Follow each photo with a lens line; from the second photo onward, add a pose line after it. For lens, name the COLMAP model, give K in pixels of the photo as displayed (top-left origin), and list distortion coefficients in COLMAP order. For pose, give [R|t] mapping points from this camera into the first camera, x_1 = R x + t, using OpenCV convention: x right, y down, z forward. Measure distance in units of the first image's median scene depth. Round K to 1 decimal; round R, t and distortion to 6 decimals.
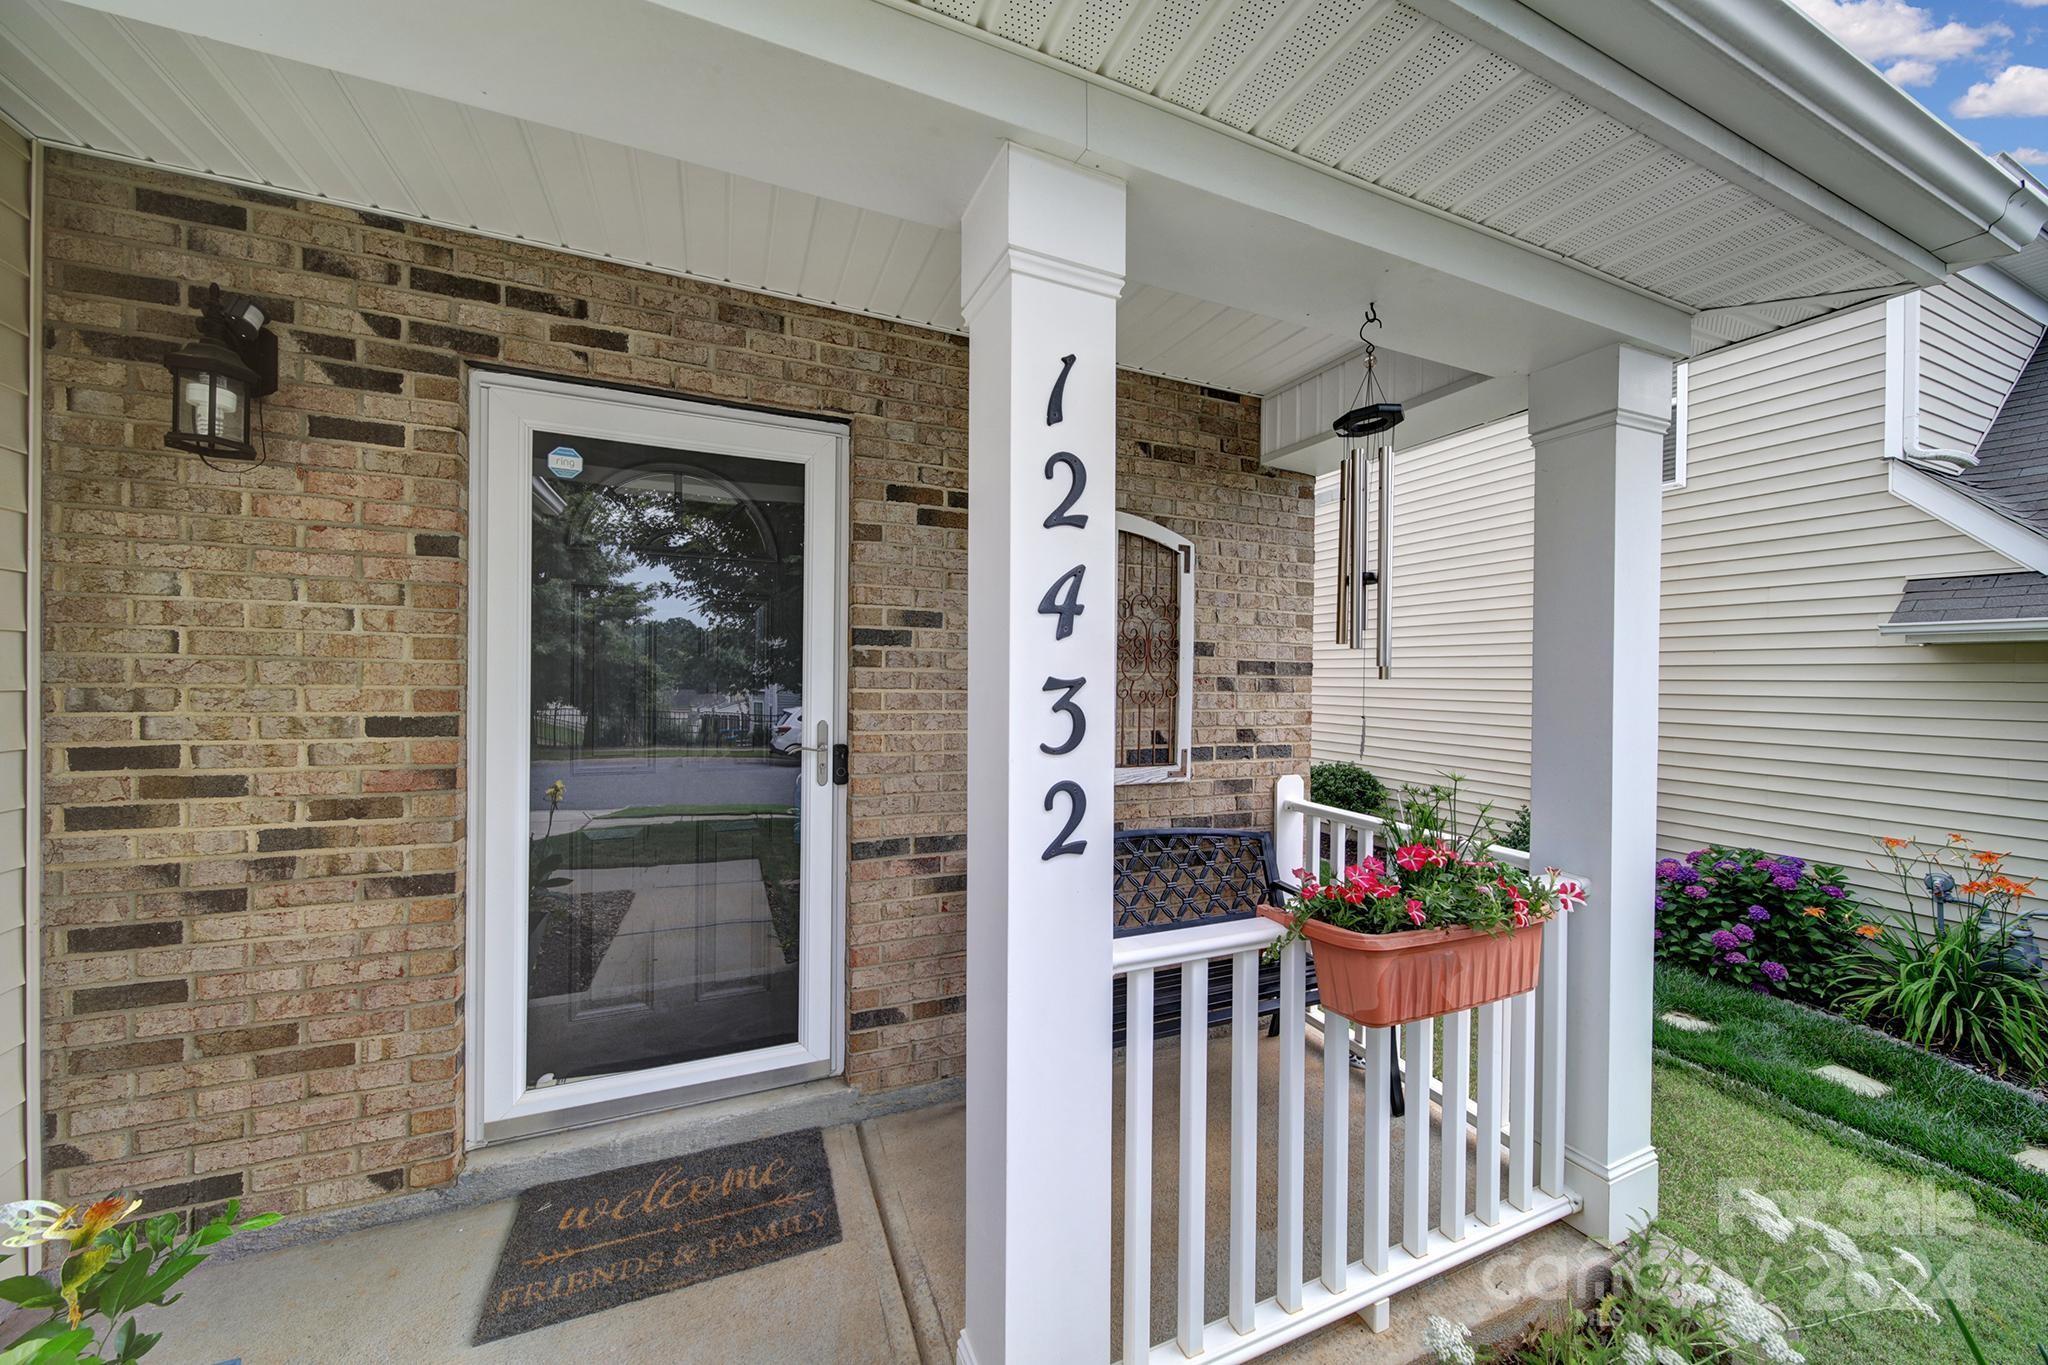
lens RADIAL K [[722.7, 0, 1016.8], [0, 722.7, 671.9], [0, 0, 1]] dist [-0.000563, 0.000054]
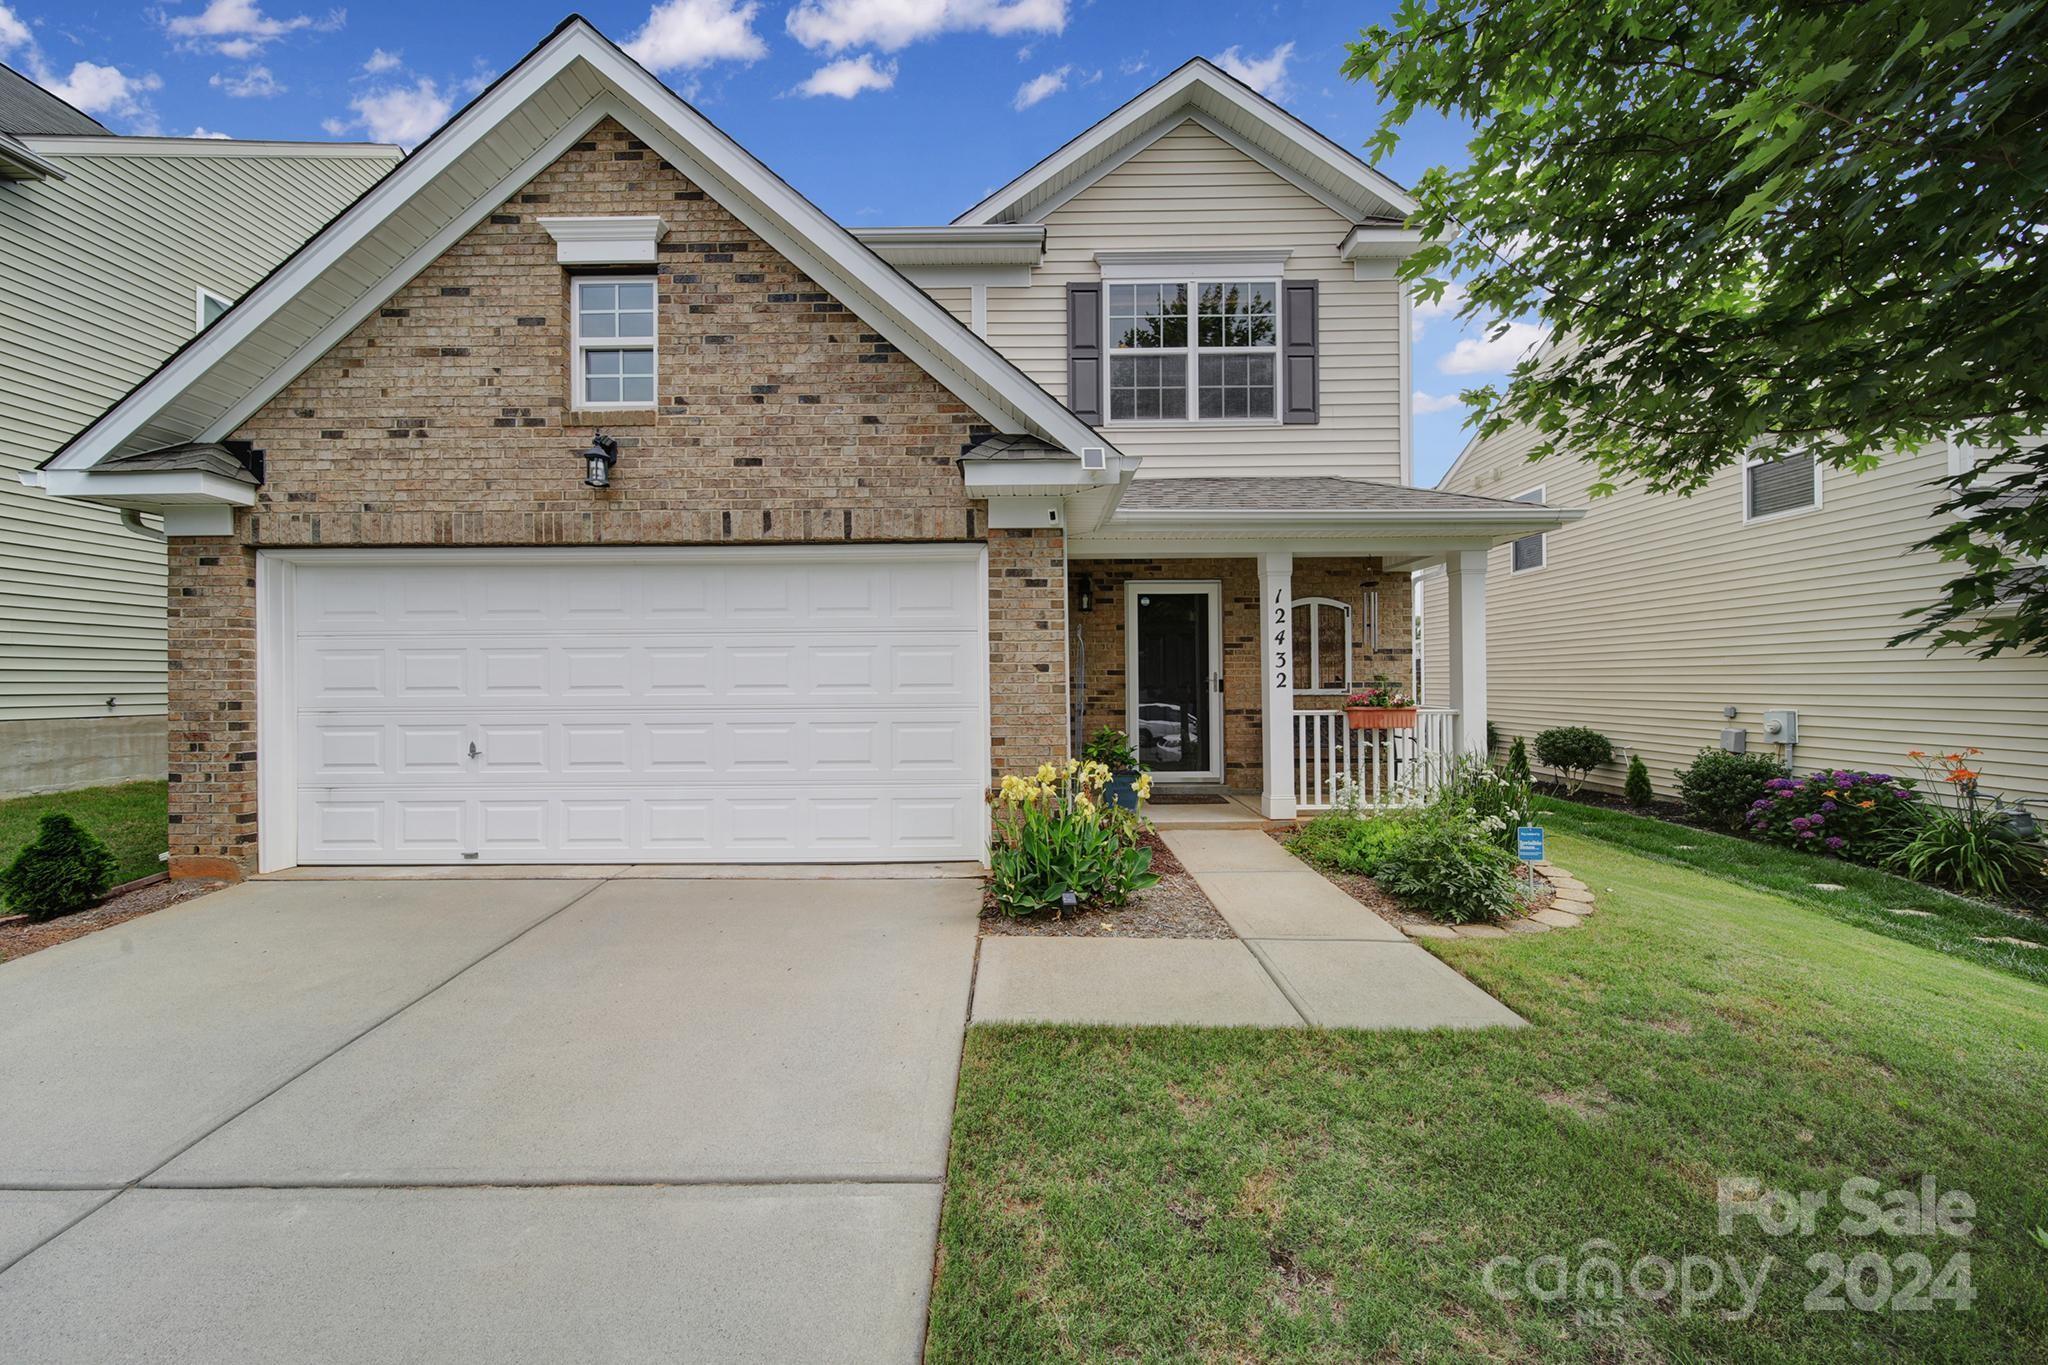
lens RADIAL K [[722.7, 0, 1016.8], [0, 722.7, 671.9], [0, 0, 1]] dist [-0.000563, 0.000054]
pose [[0.918567, -0.024720, -0.394491, 0.186599], [0.021570, 0.999690, -0.012419, 0.086117], [0.394676, 0.002899, 0.918816, -2.268532]]
